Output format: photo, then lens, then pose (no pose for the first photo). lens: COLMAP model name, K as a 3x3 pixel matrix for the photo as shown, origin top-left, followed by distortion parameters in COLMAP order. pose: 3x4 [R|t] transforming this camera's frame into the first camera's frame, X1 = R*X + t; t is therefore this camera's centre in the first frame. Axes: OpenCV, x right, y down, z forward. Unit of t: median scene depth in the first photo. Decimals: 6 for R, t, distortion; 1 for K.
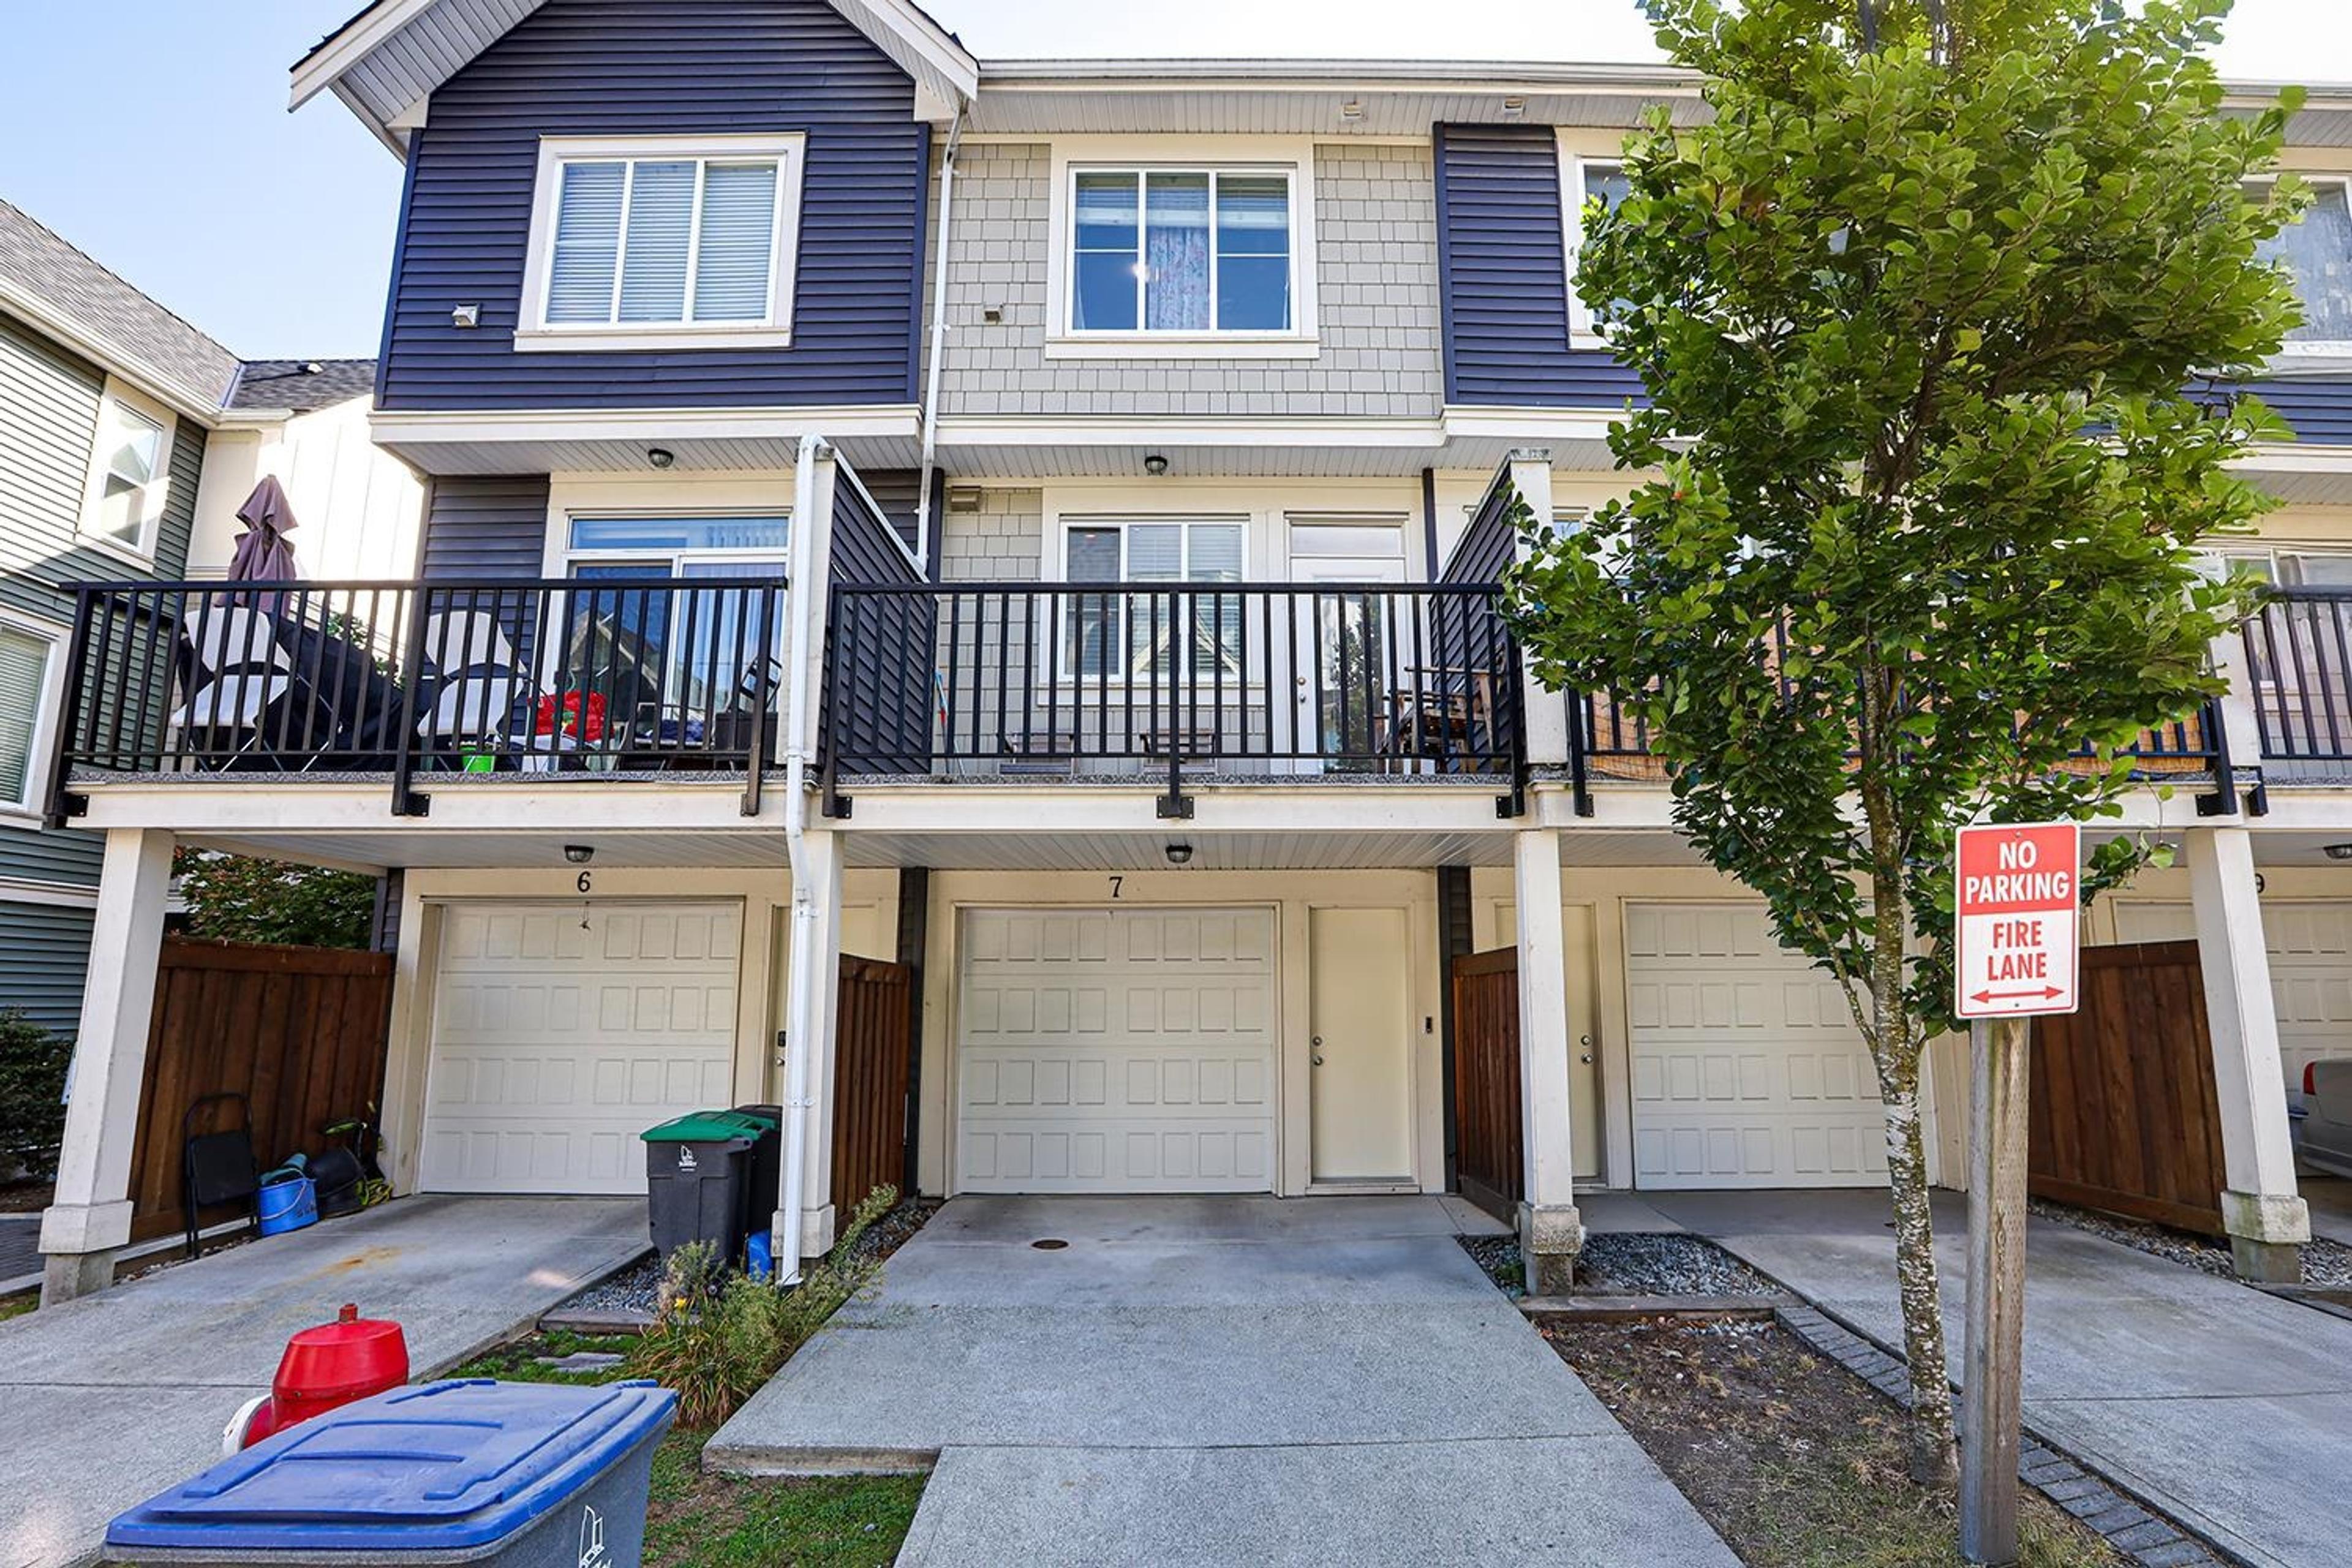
lens RADIAL K [[1170.1, 0, 1187.8], [0, 1170.1, 781.4], [0, 0, 1]] dist [-0.025267, 0.005751]
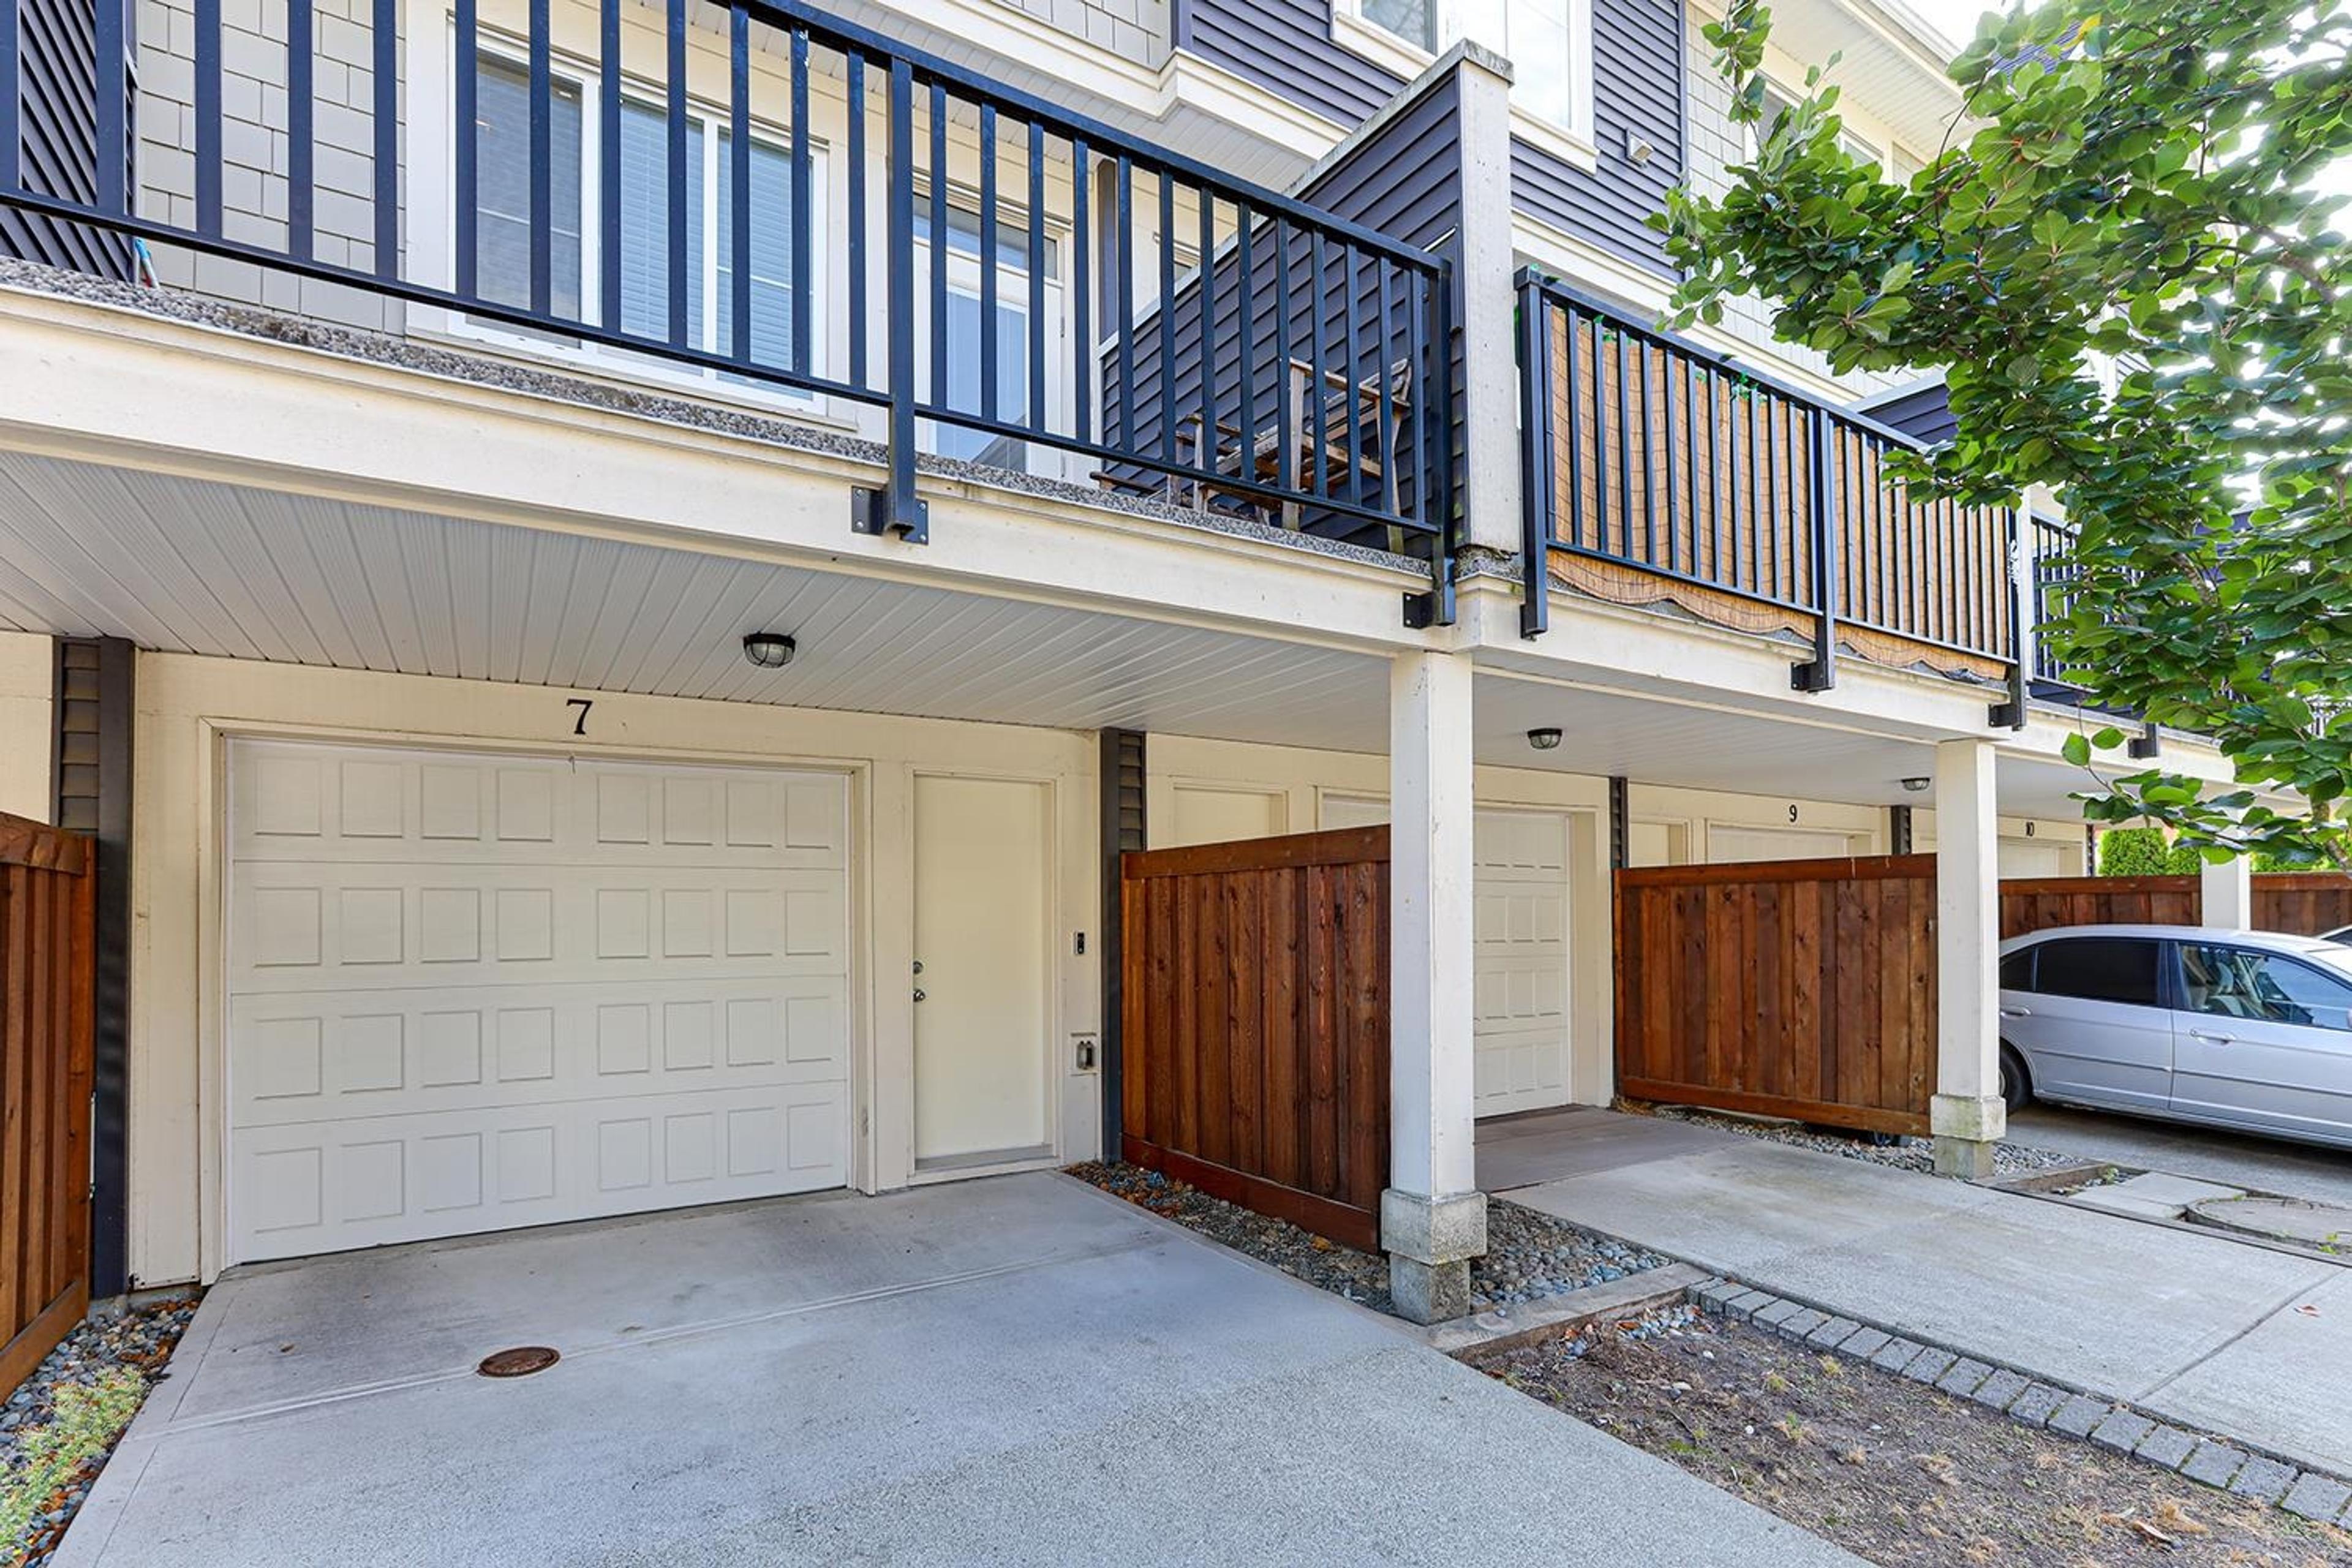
lens RADIAL K [[1170.1, 0, 1297.3], [0, 1170.1, 901.2], [0, 0, 1]] dist [-0.025267, 0.005751]
pose [[0.815047, 0.009368, 0.579320, -0.137307], [-0.105650, 0.985509, 0.132703, 0.088810], [-0.569682, -0.169364, 0.804226, 0.425140]]
